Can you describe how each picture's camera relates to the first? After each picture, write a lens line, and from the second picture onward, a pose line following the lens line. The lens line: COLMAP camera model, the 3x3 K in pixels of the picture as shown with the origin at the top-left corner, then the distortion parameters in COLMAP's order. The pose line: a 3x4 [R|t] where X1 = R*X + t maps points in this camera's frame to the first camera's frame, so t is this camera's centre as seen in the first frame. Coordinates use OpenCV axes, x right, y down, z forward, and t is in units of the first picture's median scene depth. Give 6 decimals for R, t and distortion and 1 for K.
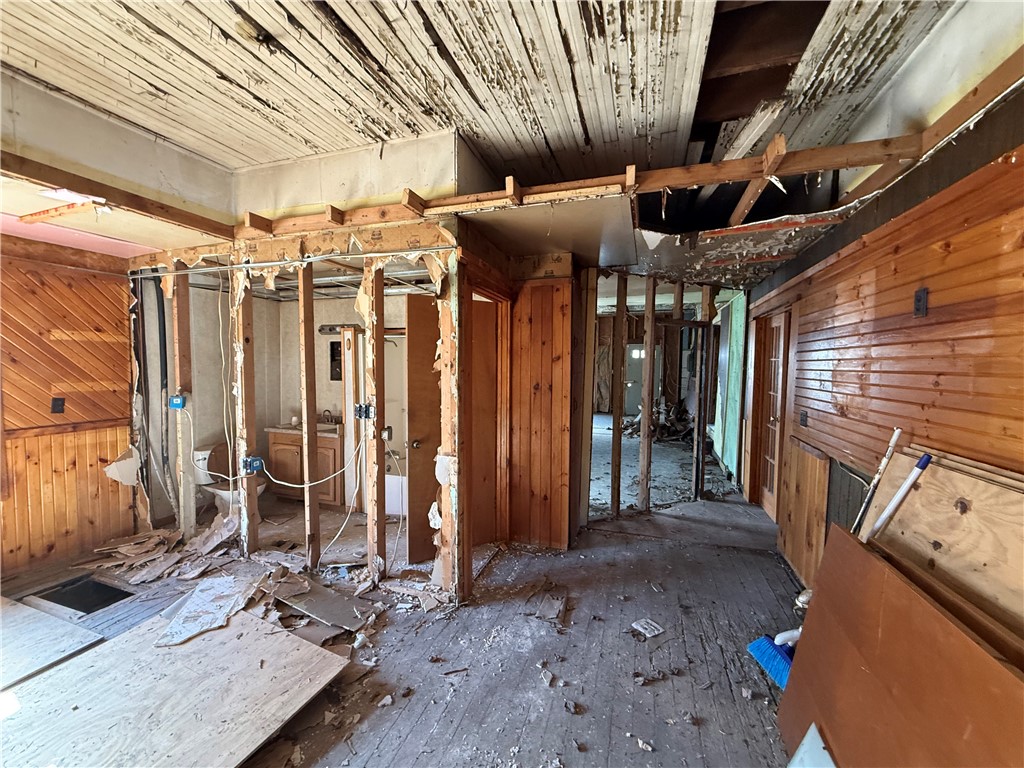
lens RADIAL K [[405.7, 0, 508.1], [0, 405.7, 381.3], [0, 0, 1]] dist [-0.001889, -0.000287]
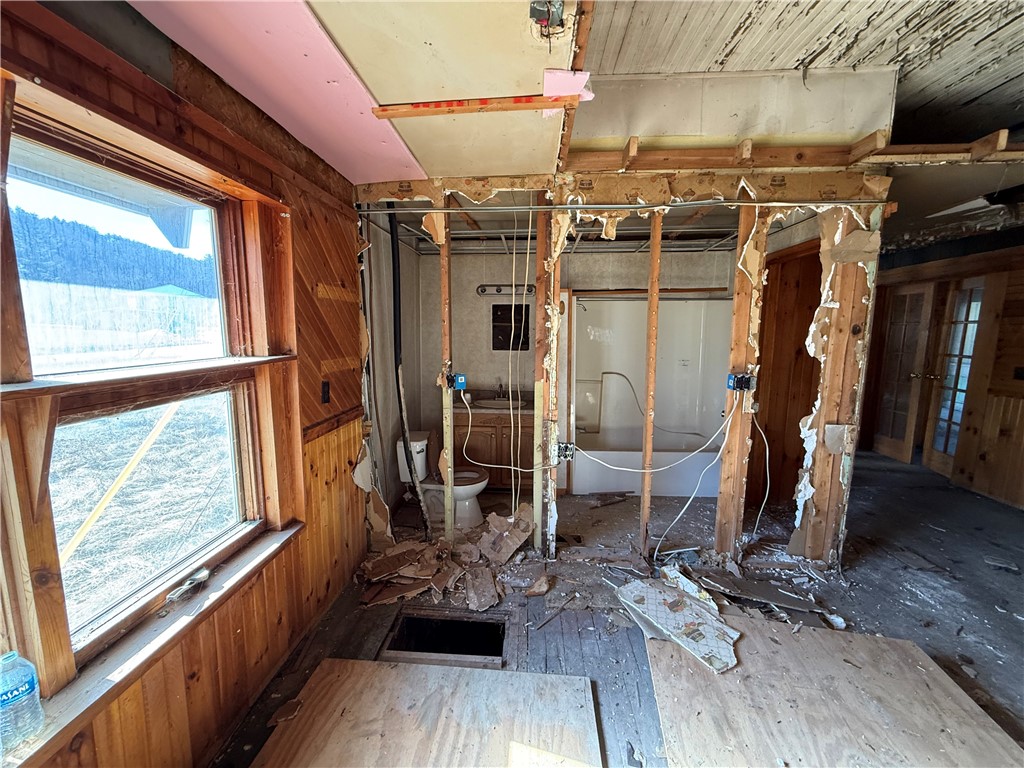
lens RADIAL K [[405.7, 0, 508.1], [0, 405.7, 381.3], [0, 0, 1]] dist [-0.001889, -0.000287]
pose [[0.967102, -0.040421, 0.251156, -1.054384], [0.019378, 0.996132, 0.085701, -0.015484], [-0.253648, -0.078015, 0.964145, 0.254341]]
